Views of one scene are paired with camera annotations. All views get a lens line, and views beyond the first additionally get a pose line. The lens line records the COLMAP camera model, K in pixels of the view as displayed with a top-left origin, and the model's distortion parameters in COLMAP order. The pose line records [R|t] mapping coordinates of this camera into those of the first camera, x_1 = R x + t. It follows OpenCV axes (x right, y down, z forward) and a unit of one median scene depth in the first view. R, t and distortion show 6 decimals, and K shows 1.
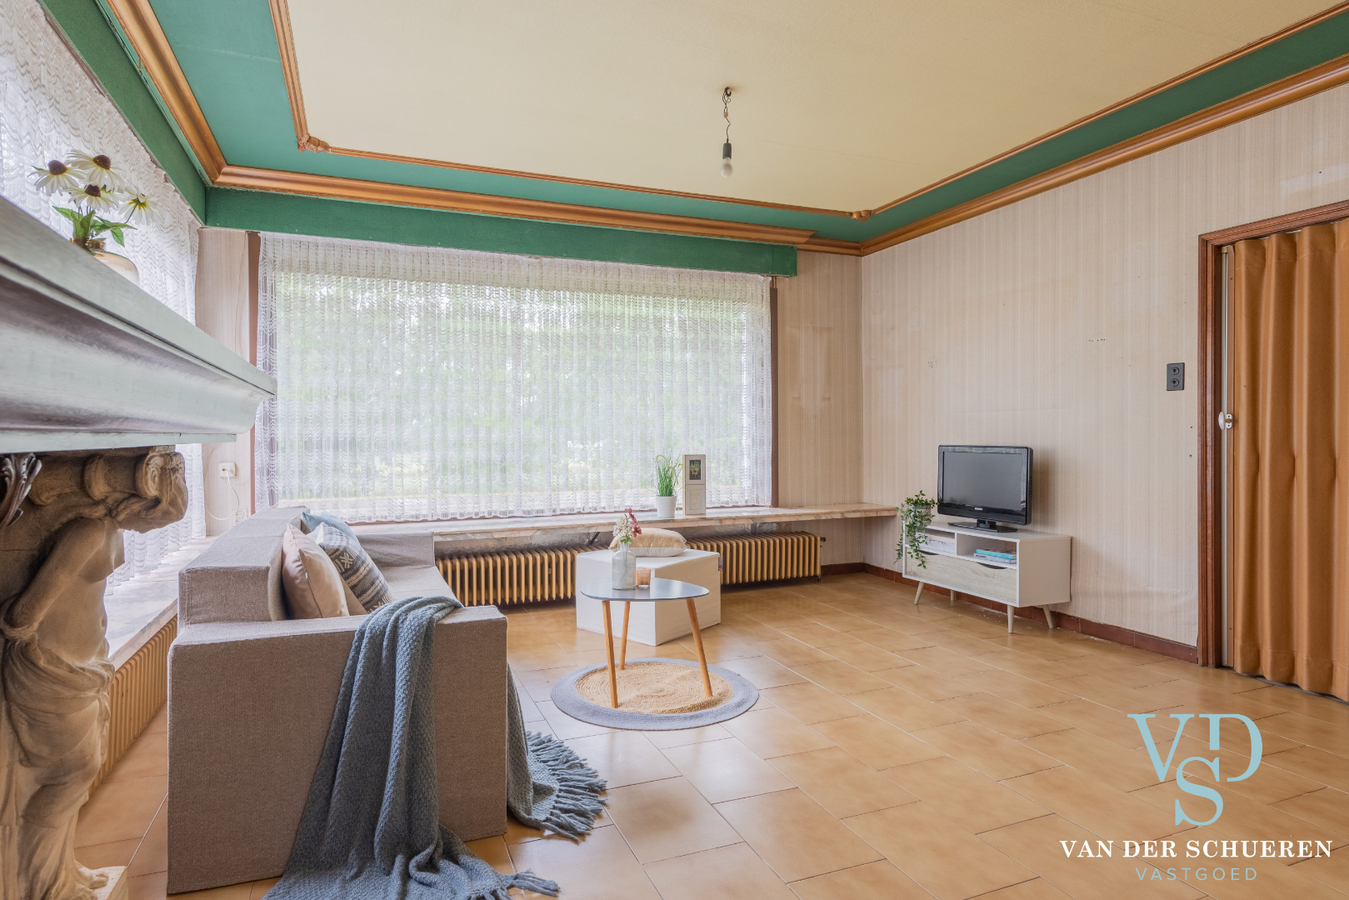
lens RADIAL K [[714.8, 0, 675.6], [0, 714.8, 445.7], [0, 0, 1]] dist [-0.001028, 0.000519]
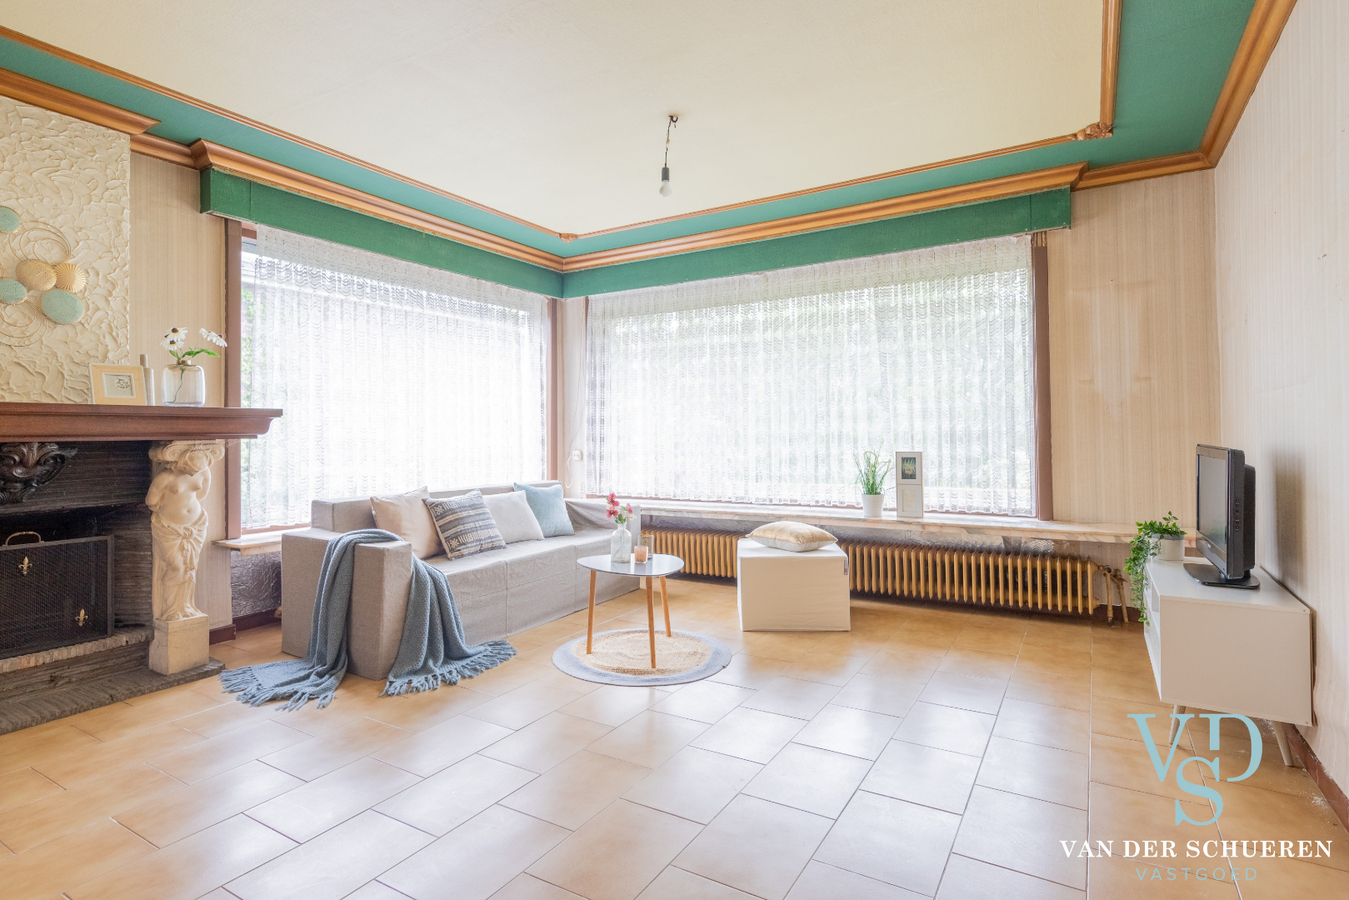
lens RADIAL K [[714.8, 0, 700.4], [0, 714.8, 426.6], [0, 0, 1]] dist [-0.001028, 0.000519]
pose [[0.607326, -0.008420, -0.794408, 0.575336], [-0.002856, 0.999914, -0.012781, -0.007282], [0.794448, 0.010031, 0.607250, 0.223380]]
